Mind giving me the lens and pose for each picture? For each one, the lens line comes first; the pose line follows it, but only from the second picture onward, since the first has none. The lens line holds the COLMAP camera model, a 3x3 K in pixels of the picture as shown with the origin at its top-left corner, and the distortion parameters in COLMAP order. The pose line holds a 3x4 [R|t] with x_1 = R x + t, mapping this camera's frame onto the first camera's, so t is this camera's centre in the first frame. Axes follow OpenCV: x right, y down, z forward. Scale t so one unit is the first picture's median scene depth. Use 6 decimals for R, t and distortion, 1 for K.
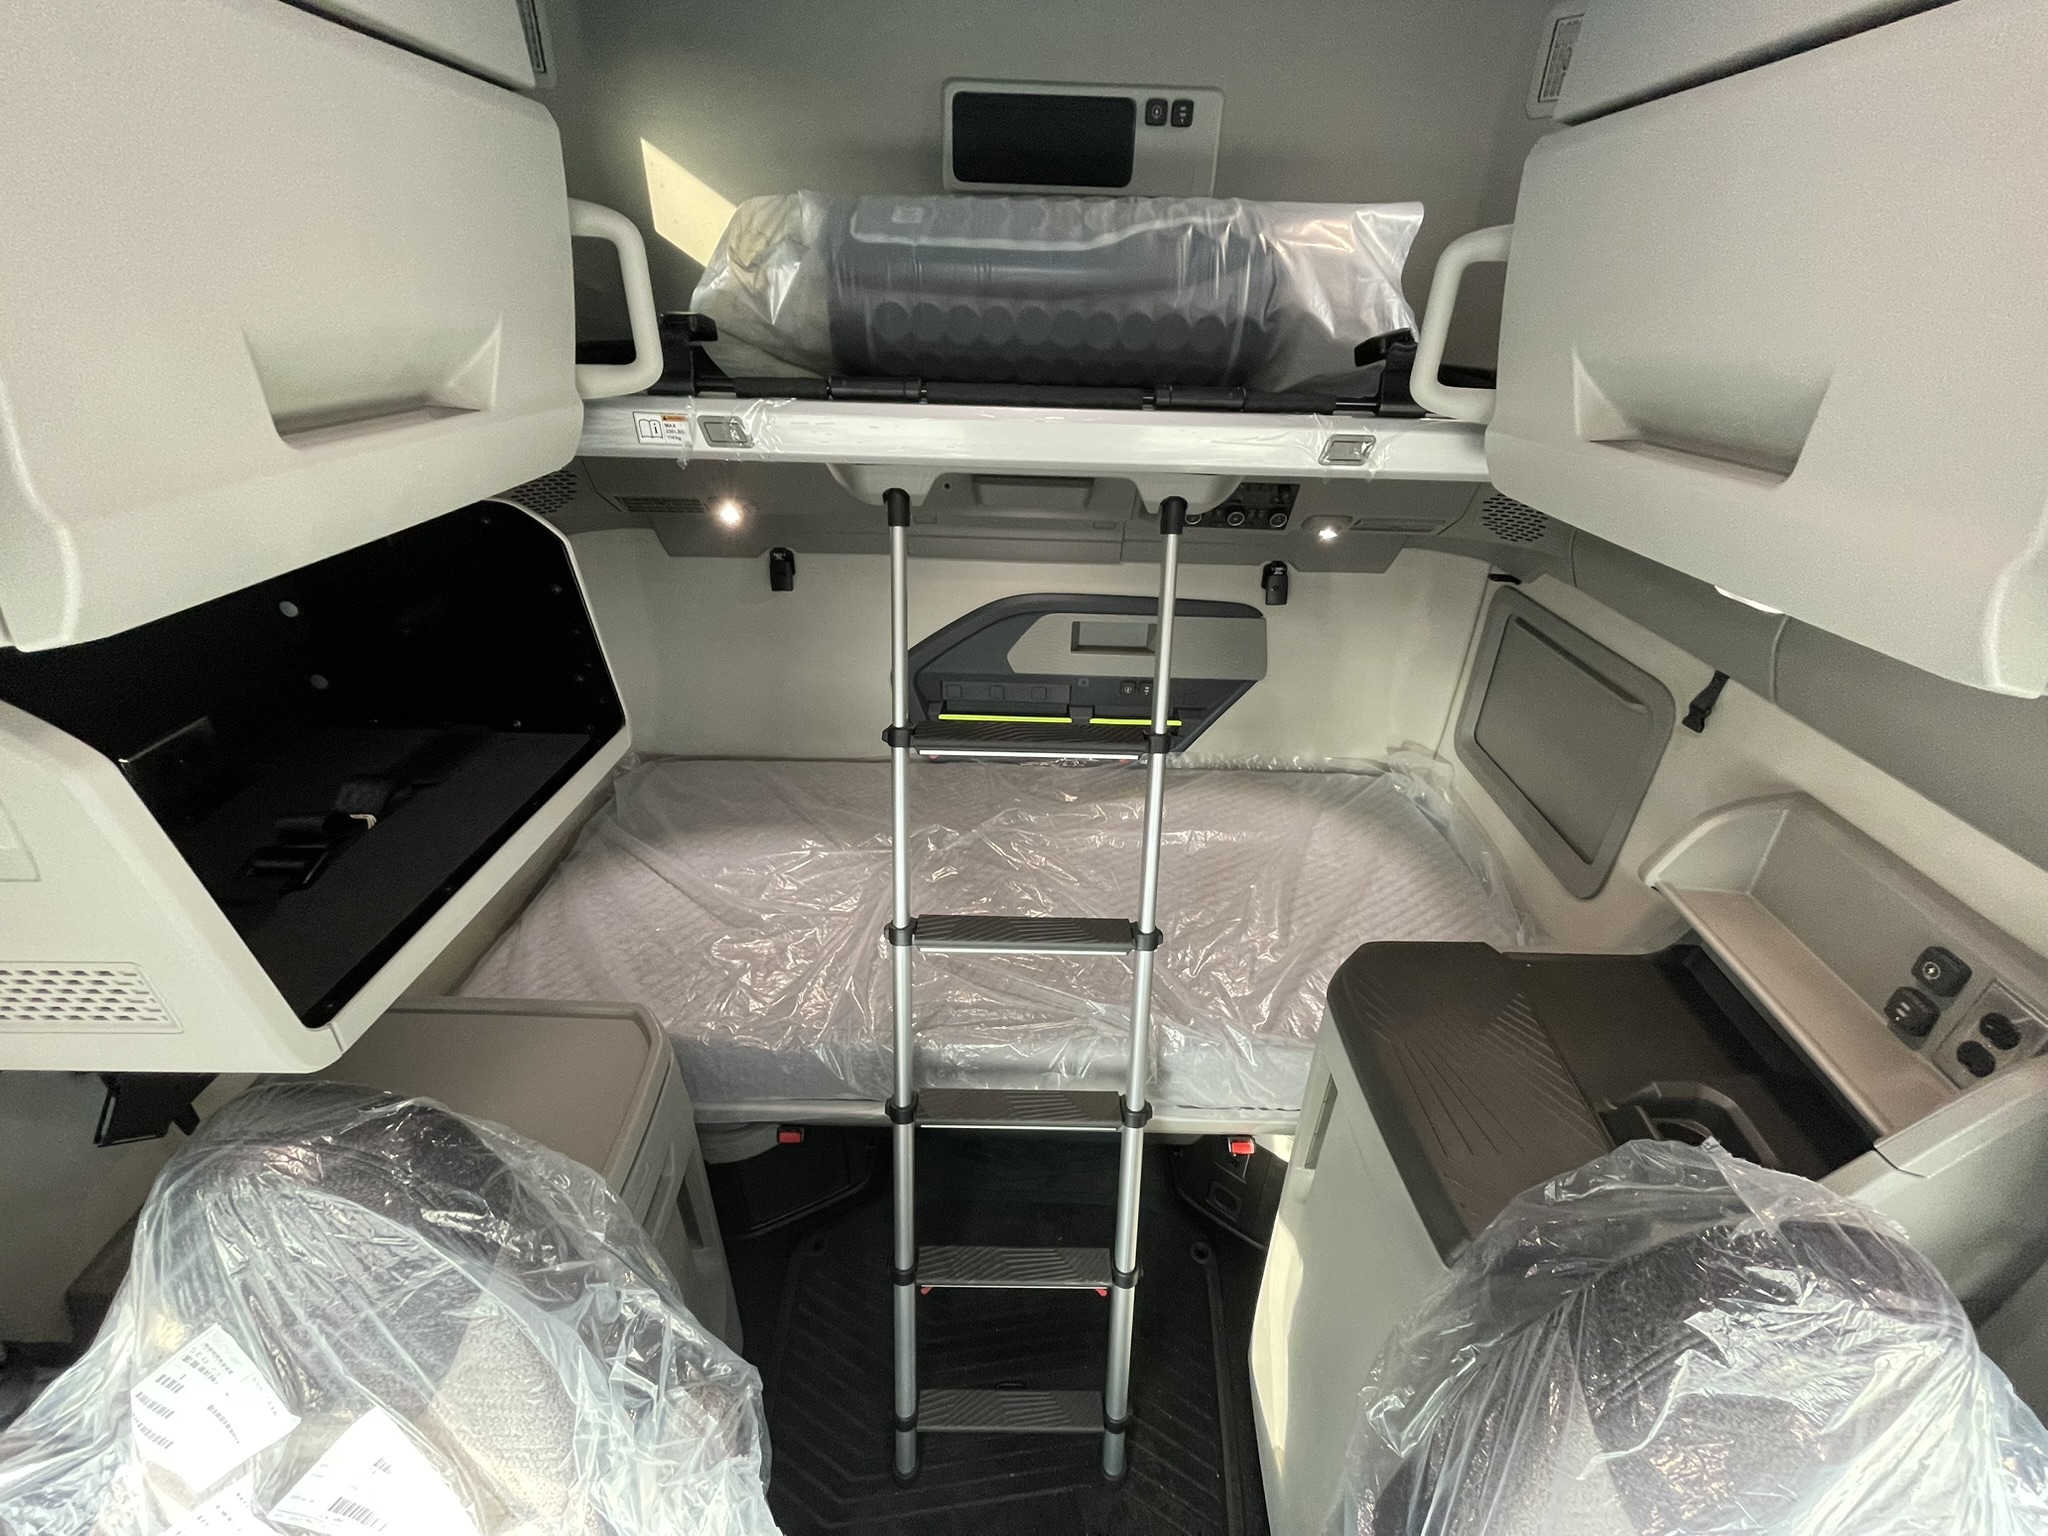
lens RADIAL K [[829.4, 0, 1022.7], [0, 829.4, 767.5], [0, 0, 1]] dist [-0.006174, 0.000555]
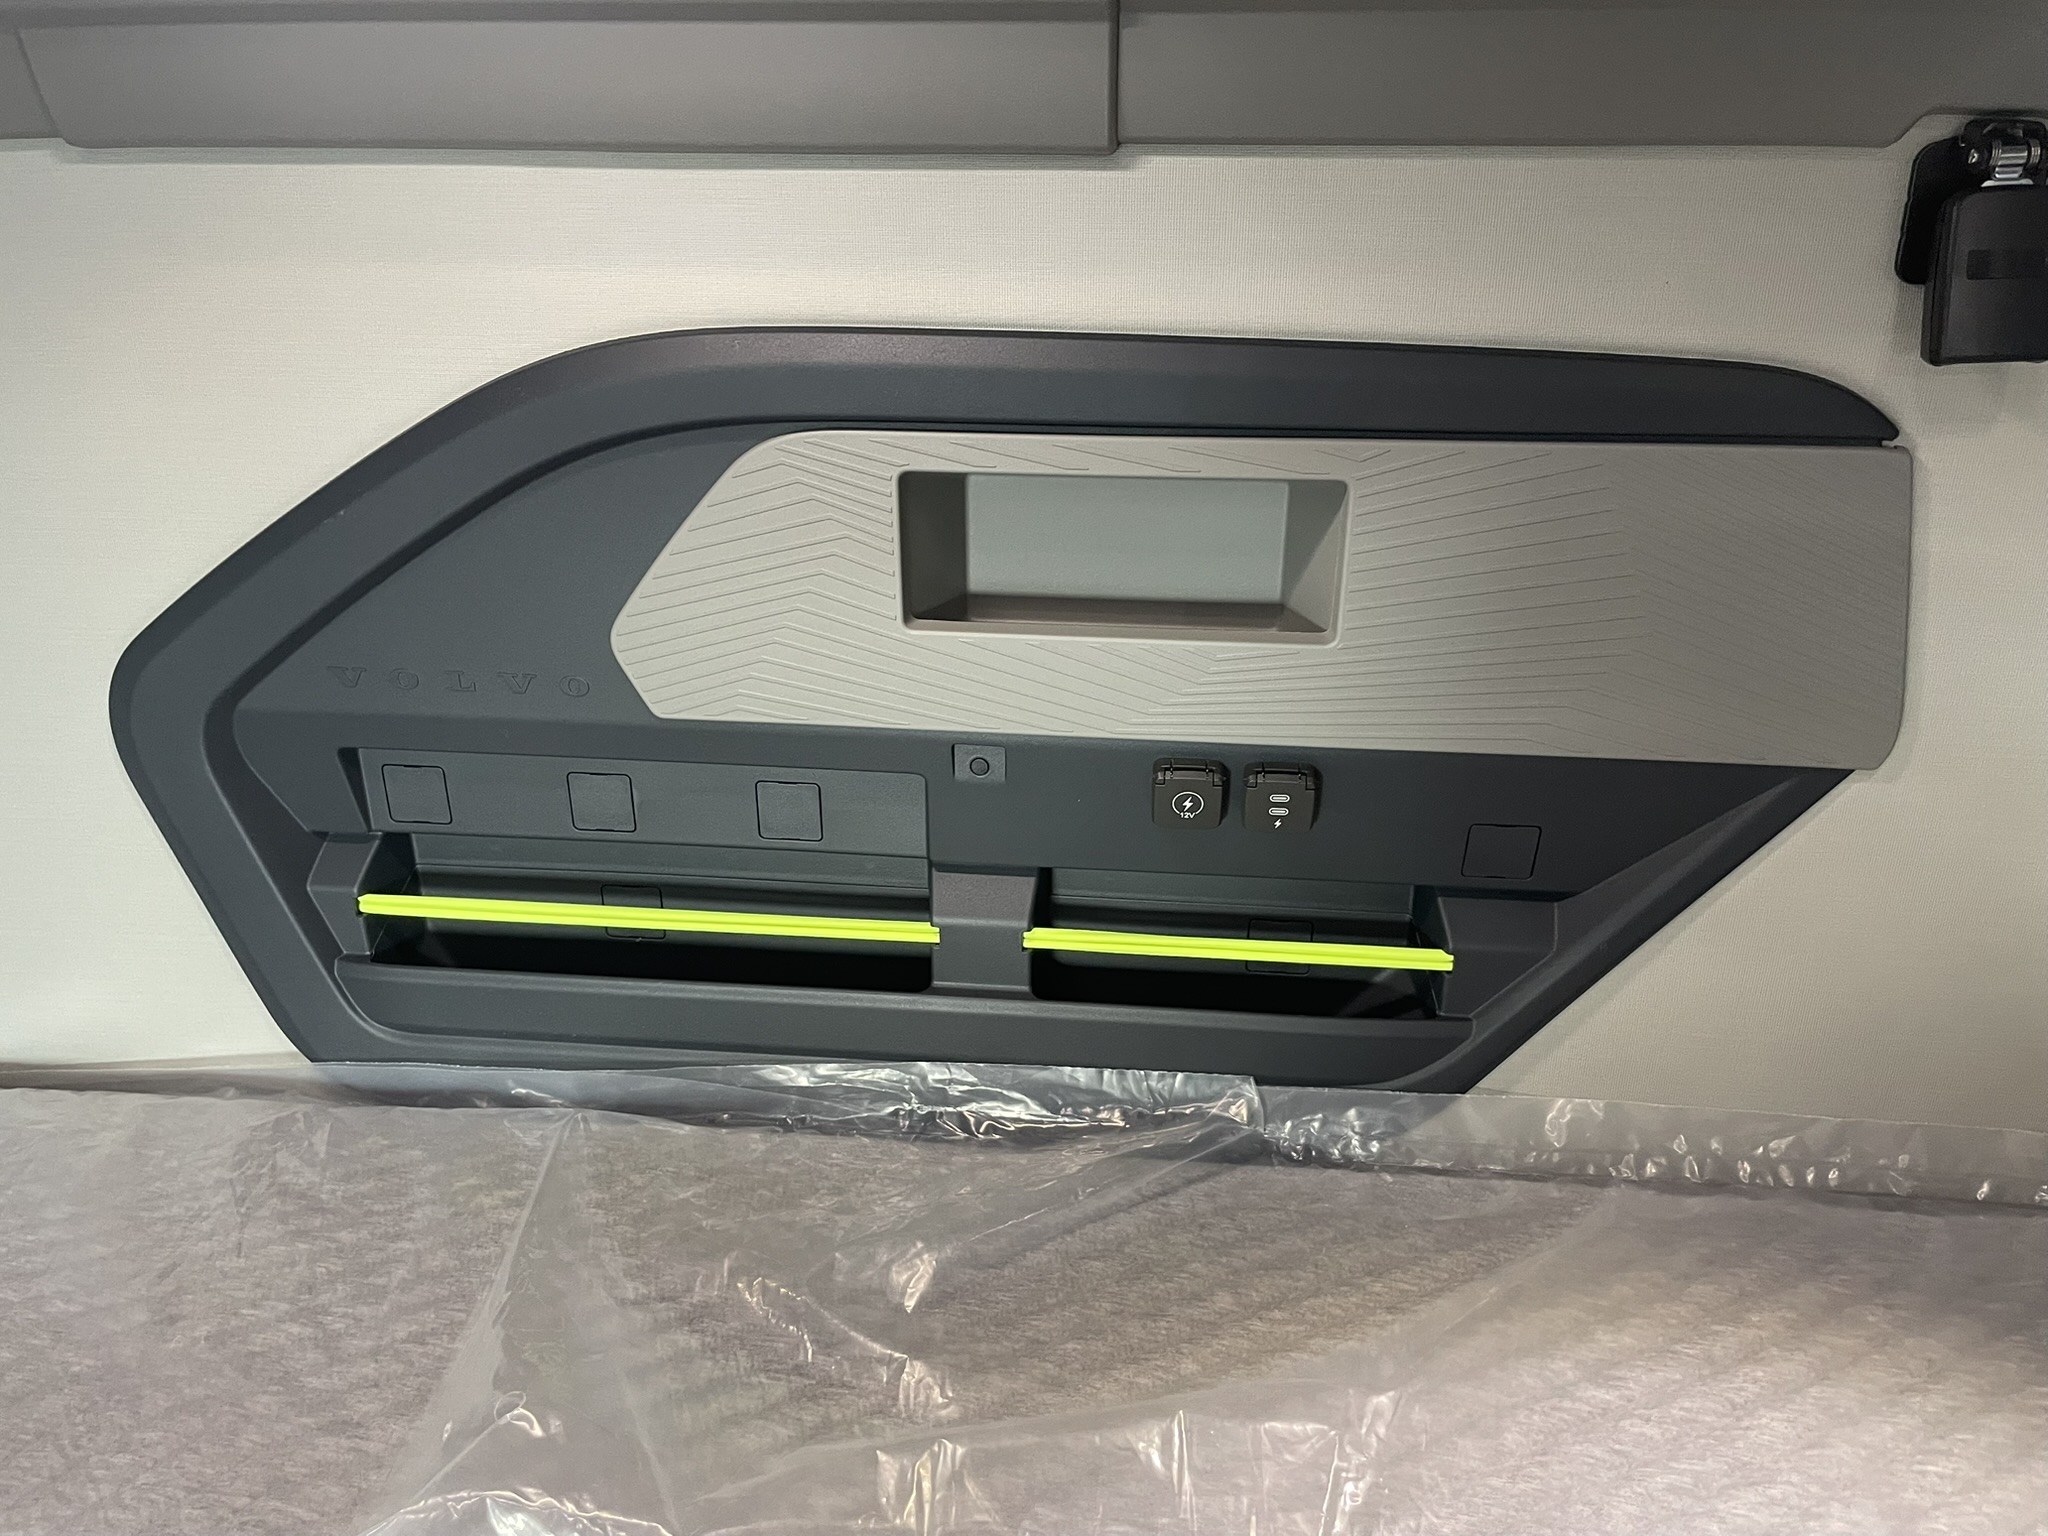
lens RADIAL K [[1568.6, 0, 1023.9], [0, 1568.6, 770.8], [0, 0, 1]] dist [0.044280, -0.062264]
pose [[0.995937, 0.012541, -0.089180, 0.272079], [-0.017176, 0.998530, -0.051404, -0.182484], [0.088404, 0.052727, 0.994688, 1.359974]]
